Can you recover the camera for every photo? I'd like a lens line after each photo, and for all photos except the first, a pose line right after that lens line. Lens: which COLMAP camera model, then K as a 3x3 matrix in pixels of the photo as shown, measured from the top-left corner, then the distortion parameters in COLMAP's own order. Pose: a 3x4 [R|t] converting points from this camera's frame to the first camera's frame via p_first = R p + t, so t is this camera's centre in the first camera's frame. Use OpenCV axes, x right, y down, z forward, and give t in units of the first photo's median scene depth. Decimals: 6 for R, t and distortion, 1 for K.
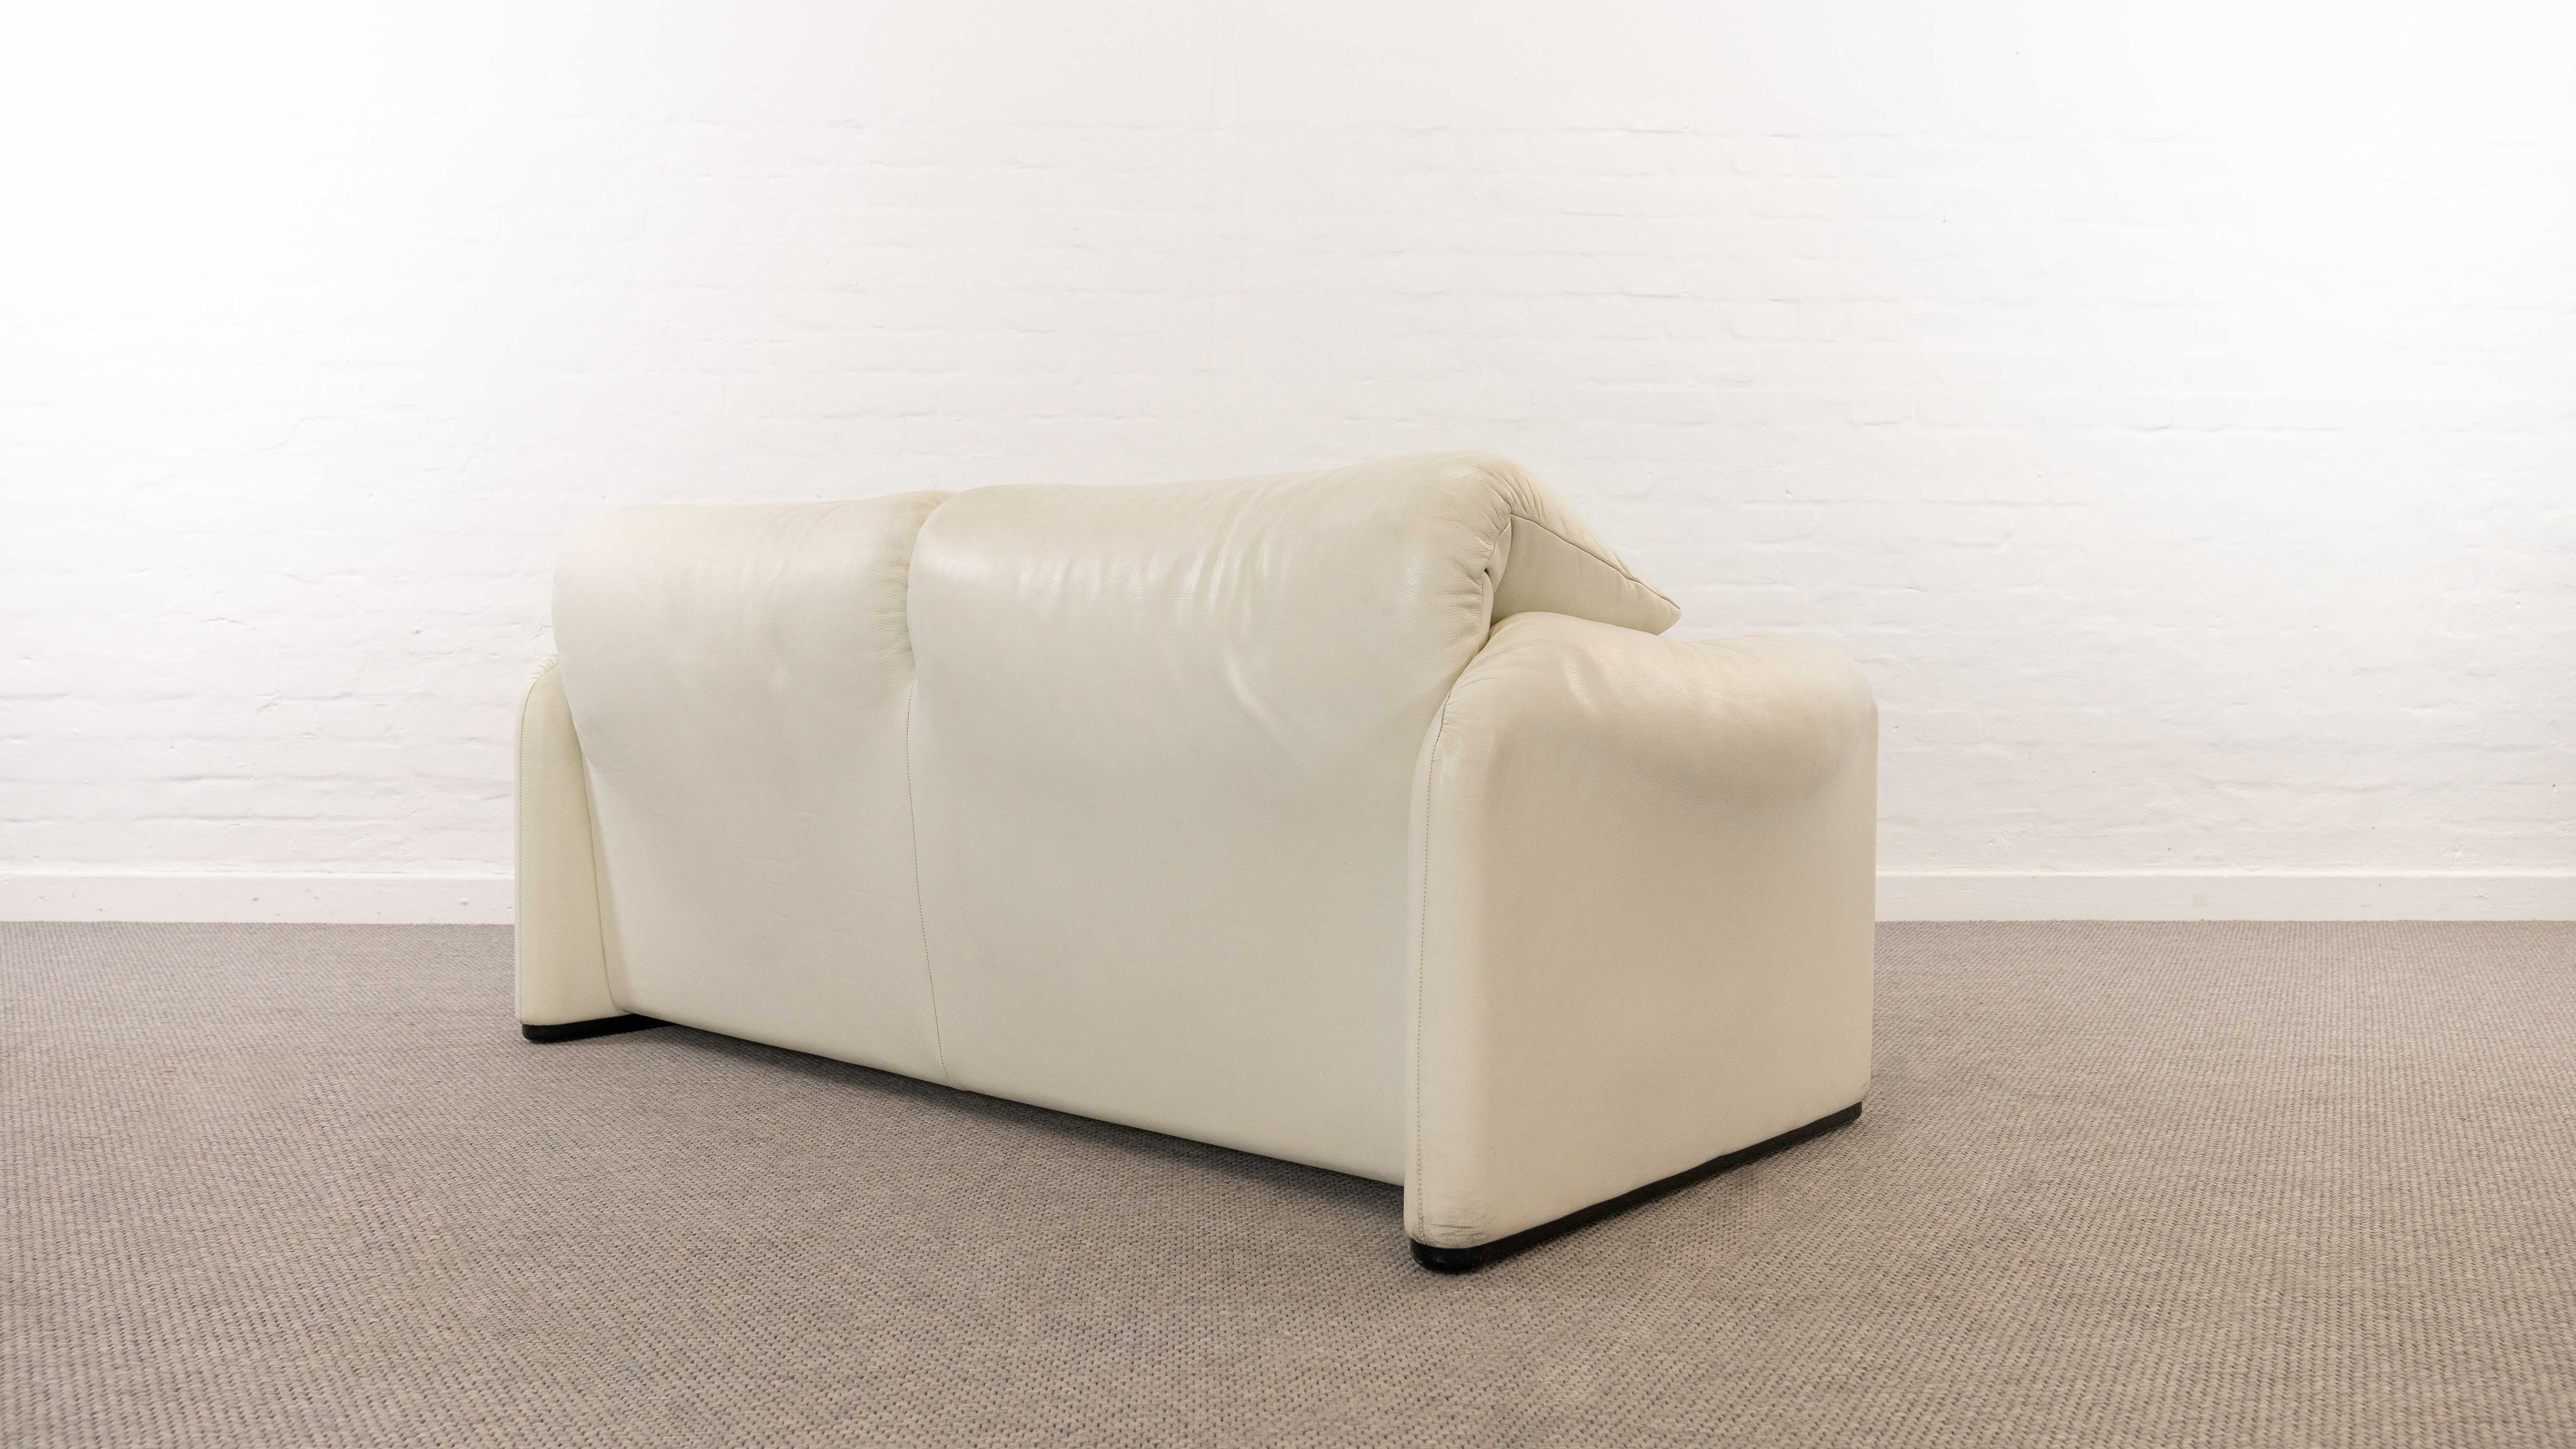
lens RADIAL K [[2061.1, 0, 1279.4], [0, 2061.1, 722.9], [0, 0, 1]] dist [-0.012106, 0.014073]
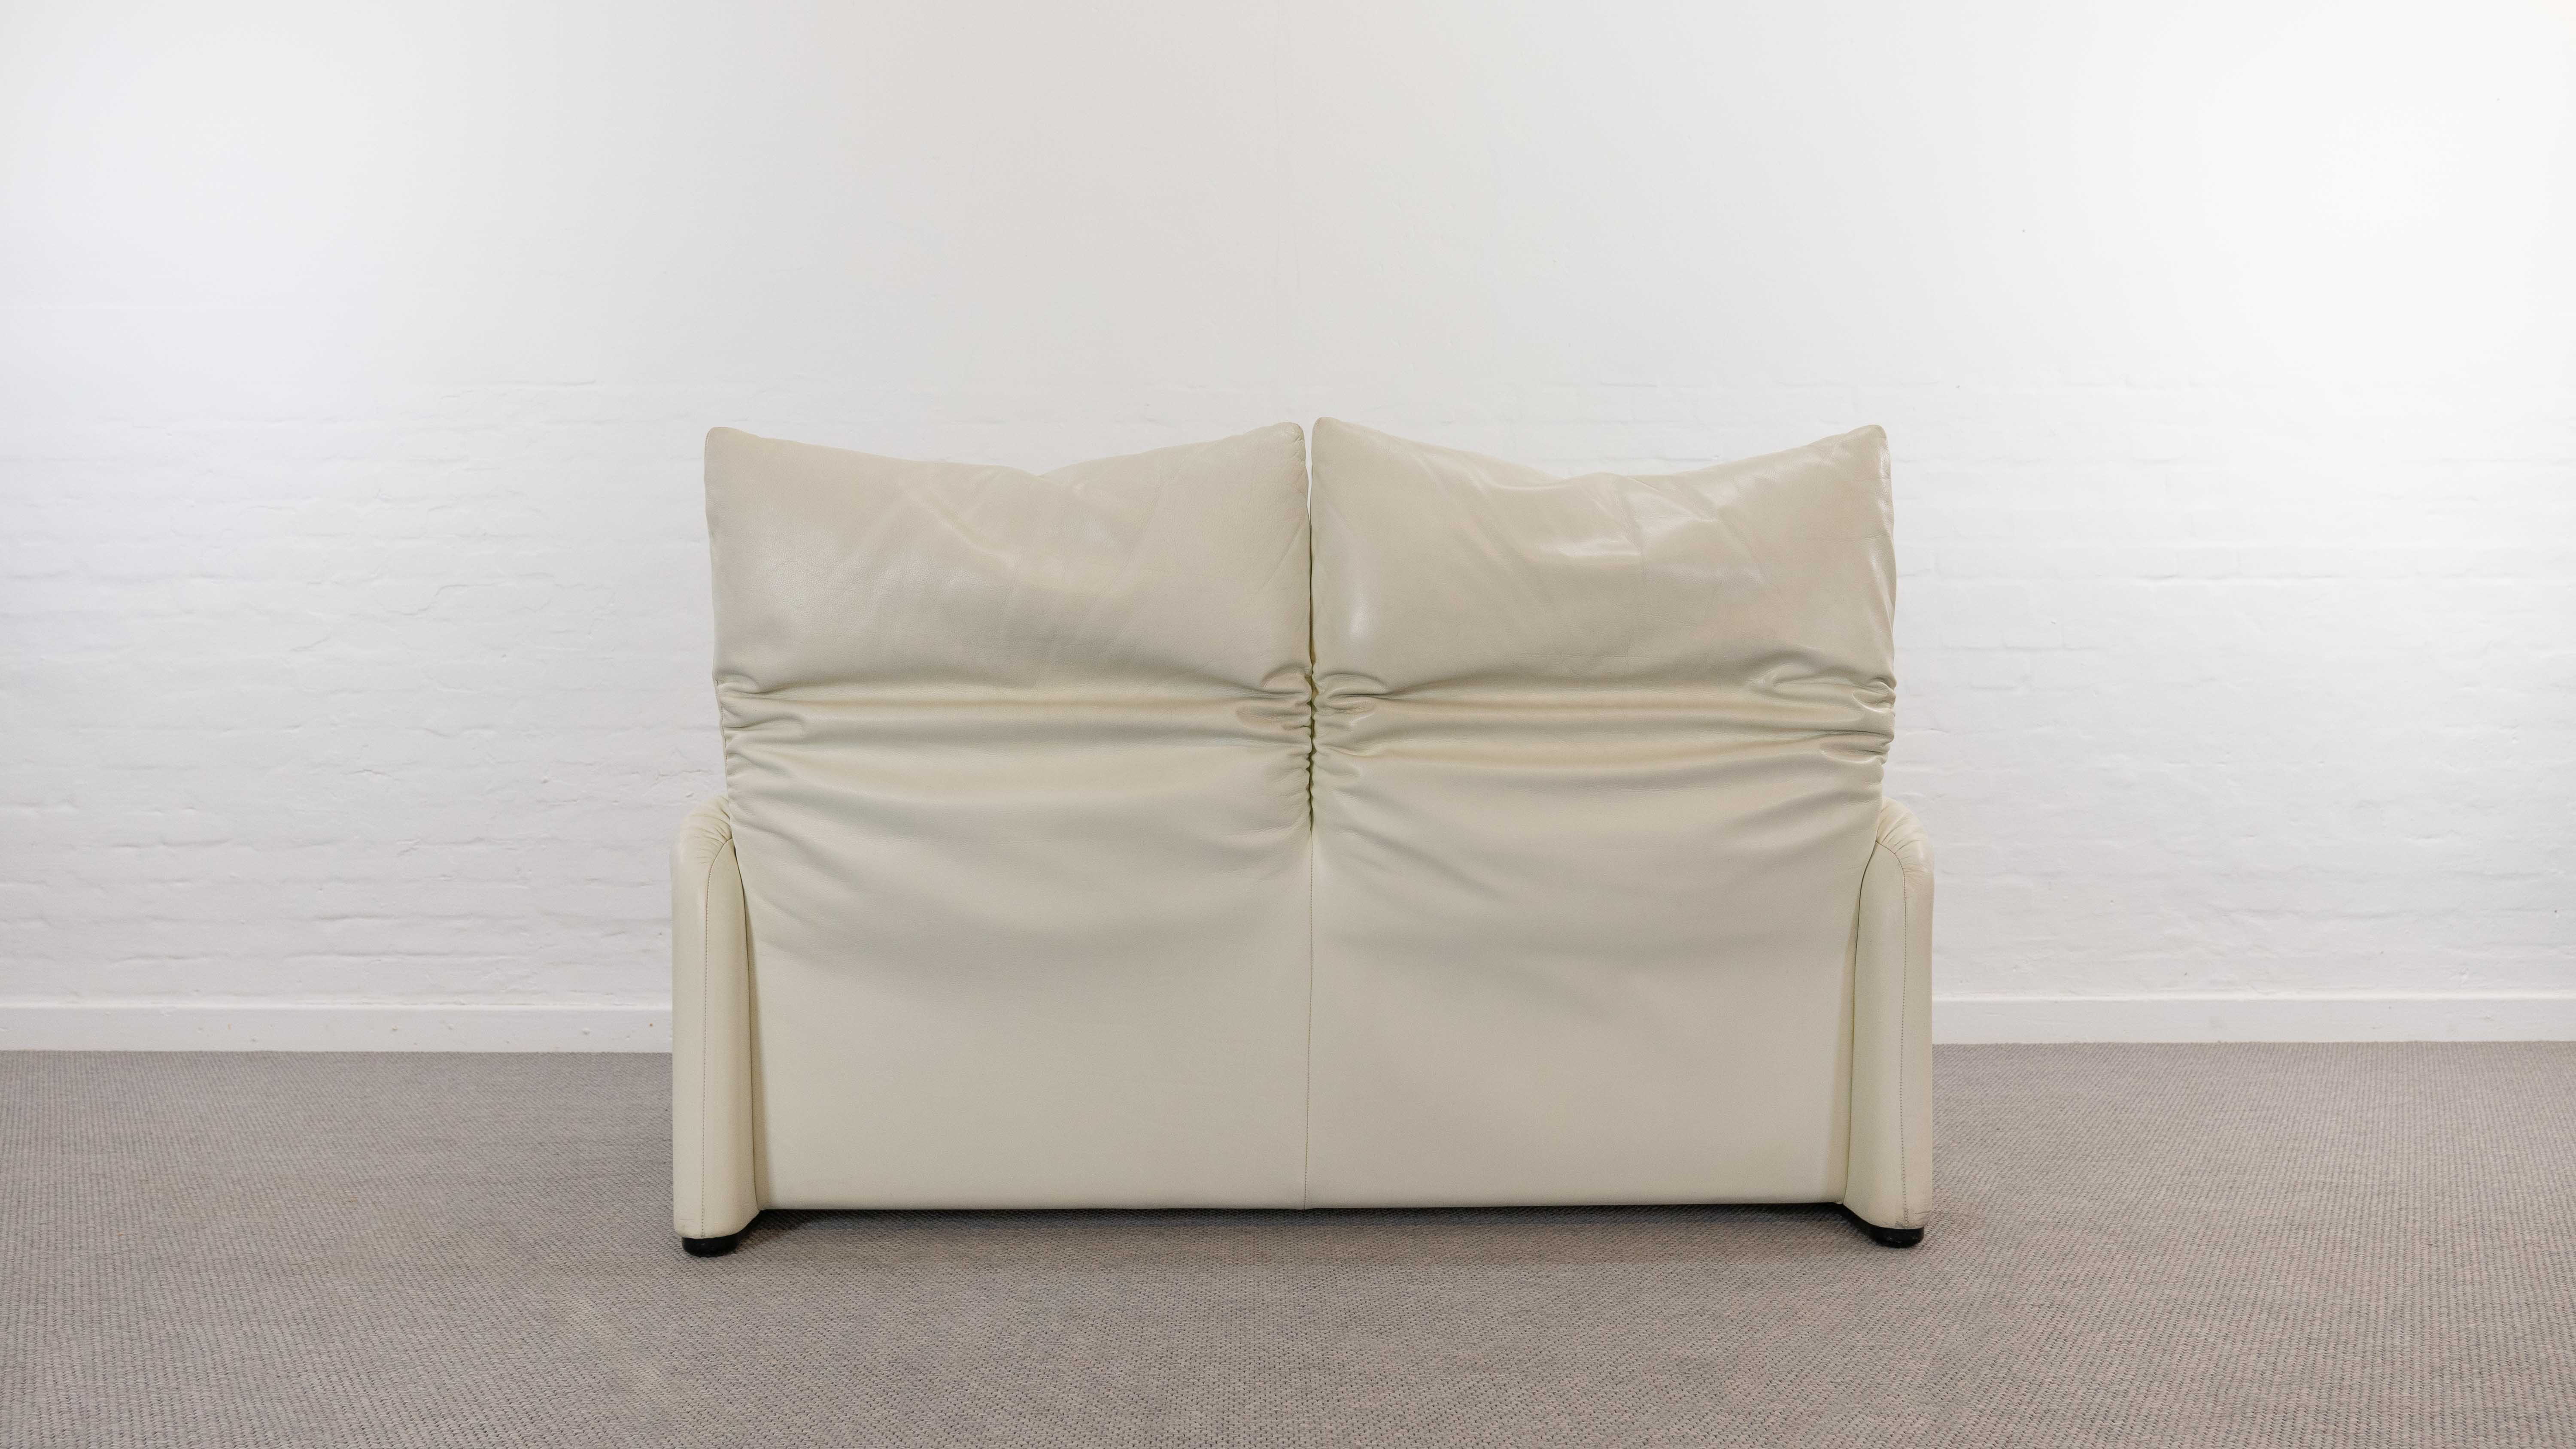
lens RADIAL K [[2058.9, 0, 1278.8], [0, 2058.9, 726.2], [0, 0, 1]] dist [-0.012353, 0.016769]
pose [[0.999605, -0.007554, -0.027061, -0.006394], [0.006381, 0.999046, -0.043190, -0.053228], [0.027361, 0.043001, 0.998700, -0.161800]]
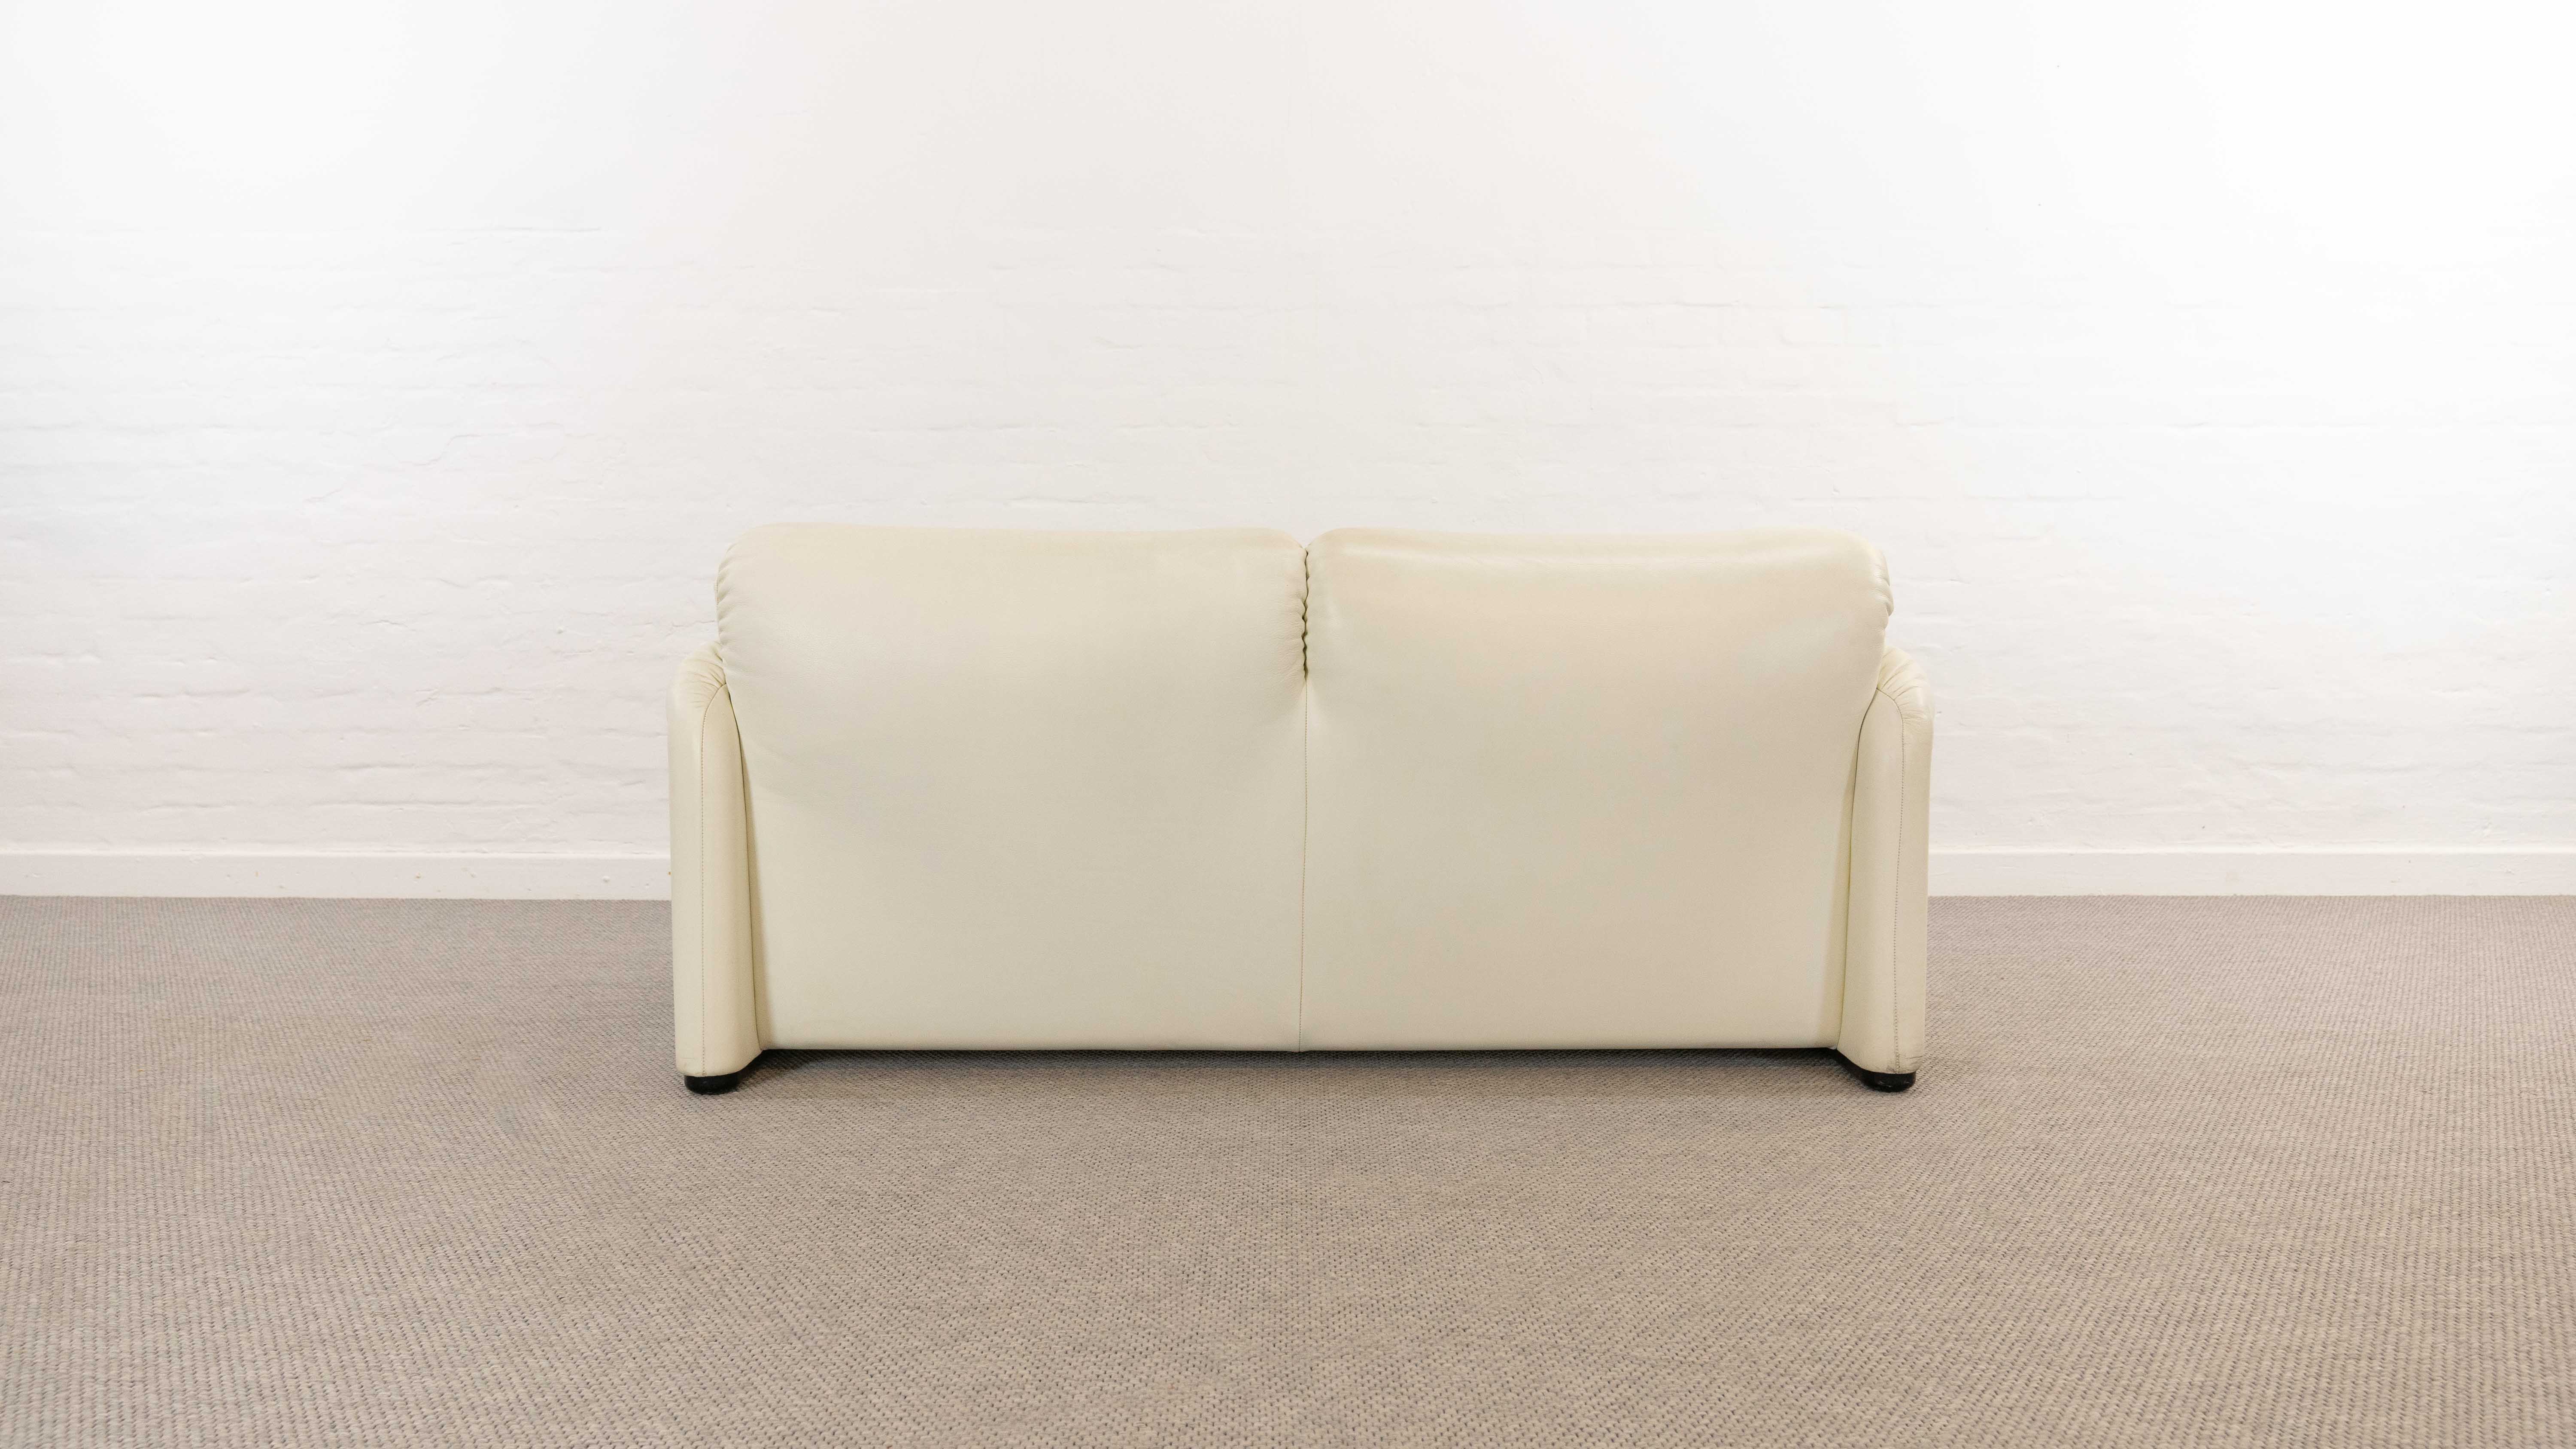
lens RADIAL K [[2058.9, 0, 1278.8], [0, 2058.9, 726.2], [0, 0, 1]] dist [-0.012353, 0.016769]
pose [[0.998862, -0.004026, -0.047519, 0.027192], [0.005203, 0.999682, 0.024676, -0.042591], [0.047404, -0.024895, 0.998566, -0.154344]]
